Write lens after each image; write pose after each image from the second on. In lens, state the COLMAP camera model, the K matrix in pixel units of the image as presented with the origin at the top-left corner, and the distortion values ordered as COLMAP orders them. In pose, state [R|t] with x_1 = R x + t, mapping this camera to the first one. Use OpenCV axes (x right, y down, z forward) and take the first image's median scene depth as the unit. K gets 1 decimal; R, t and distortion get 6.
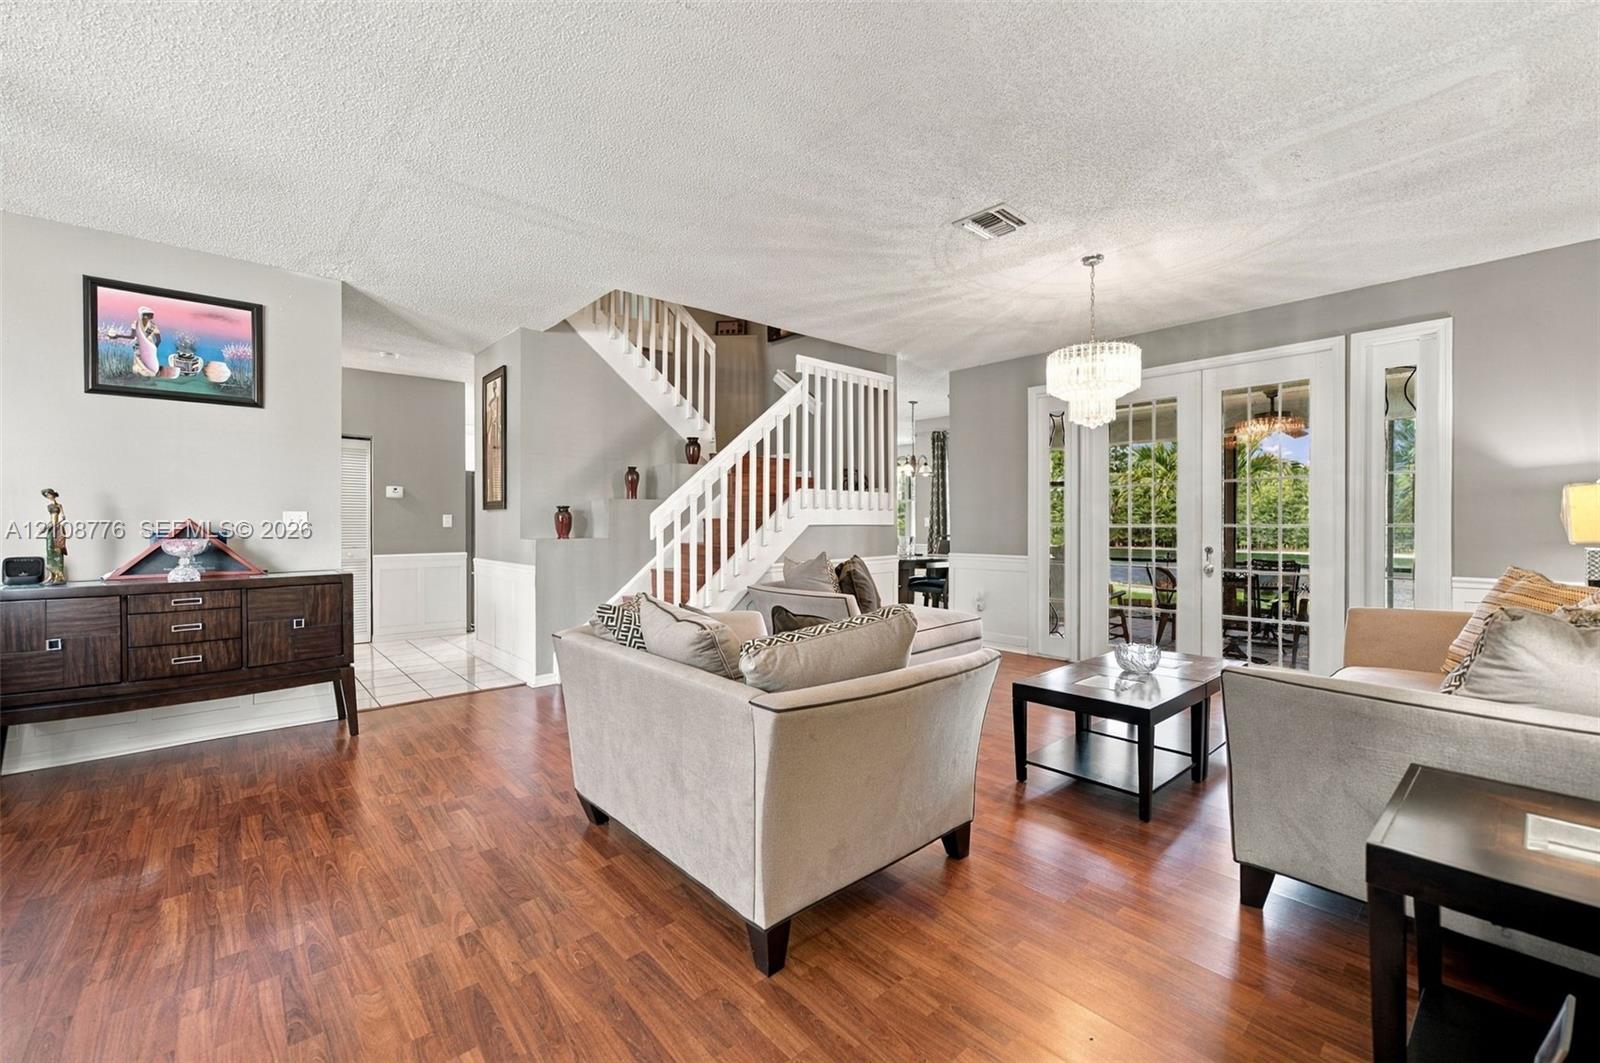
lens RADIAL K [[655.3, 0, 798.6], [0, 655.3, 538.2], [0, 0, 1]] dist [-0.009563, 0.000363]
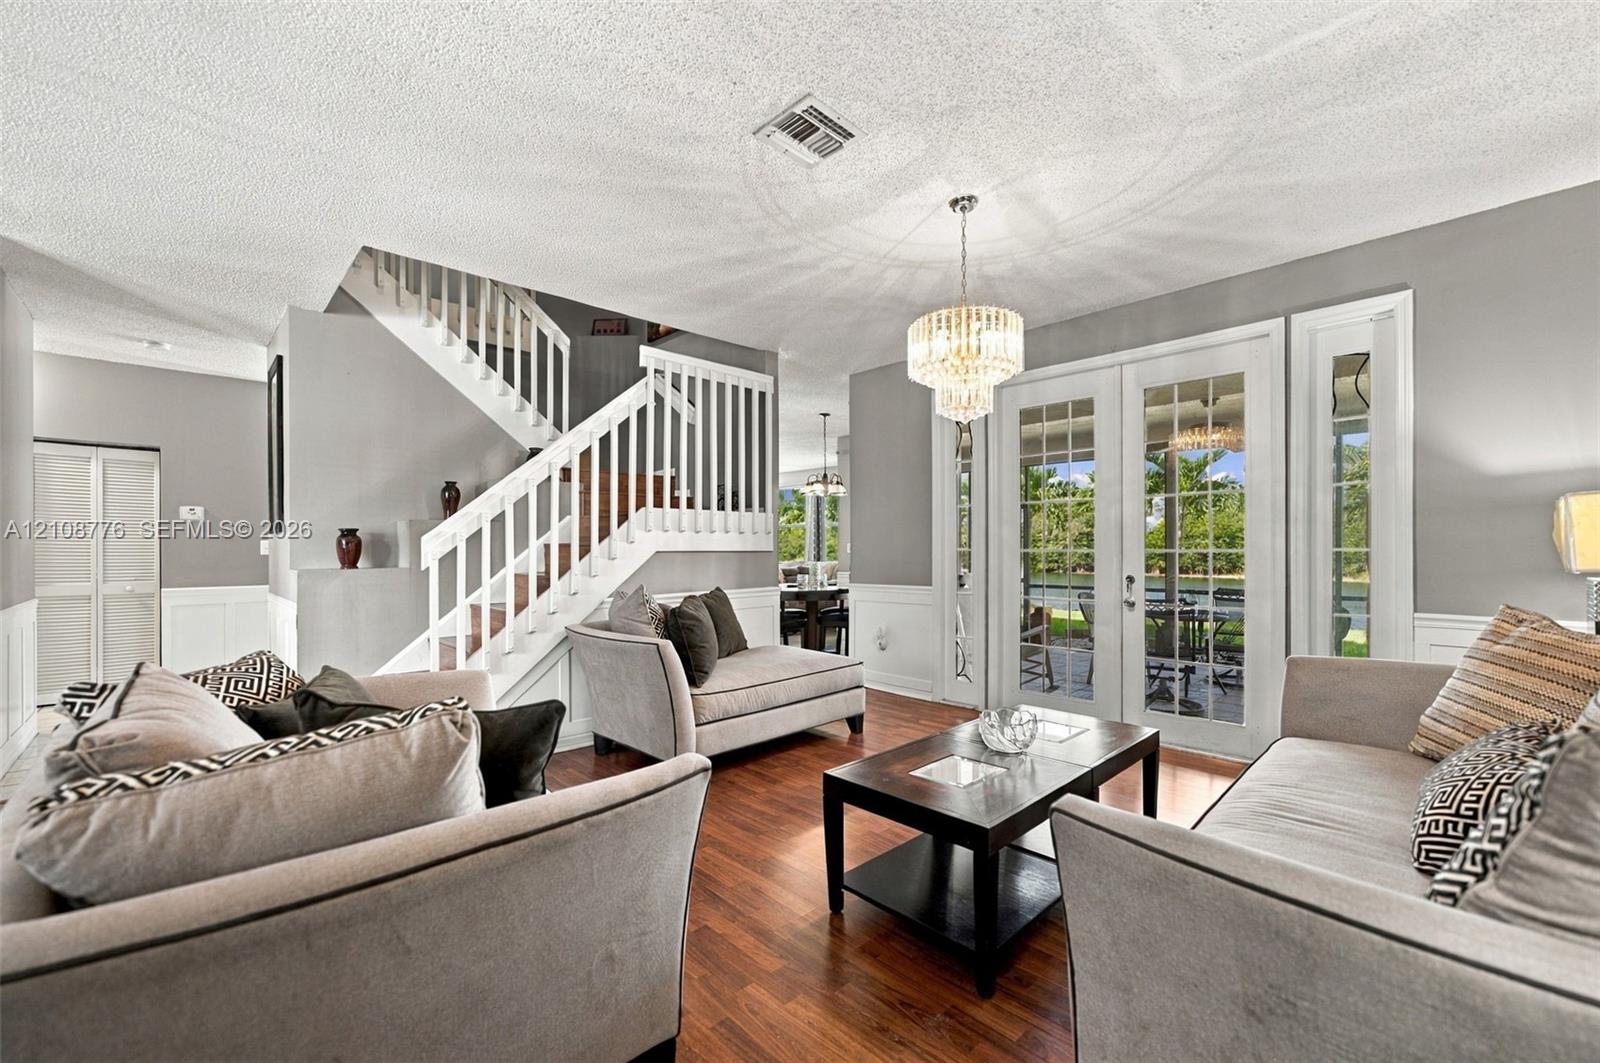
lens RADIAL K [[648.1, 0, 799.5], [0, 648.1, 565.1], [0, 0, 1]] dist [-0.010498, 0.000489]
pose [[0.999106, -0.003632, 0.042116, 0.171382], [0.003616, 0.999993, 0.000458, -0.002348], [-0.042117, -0.000306, 0.999113, 0.190754]]
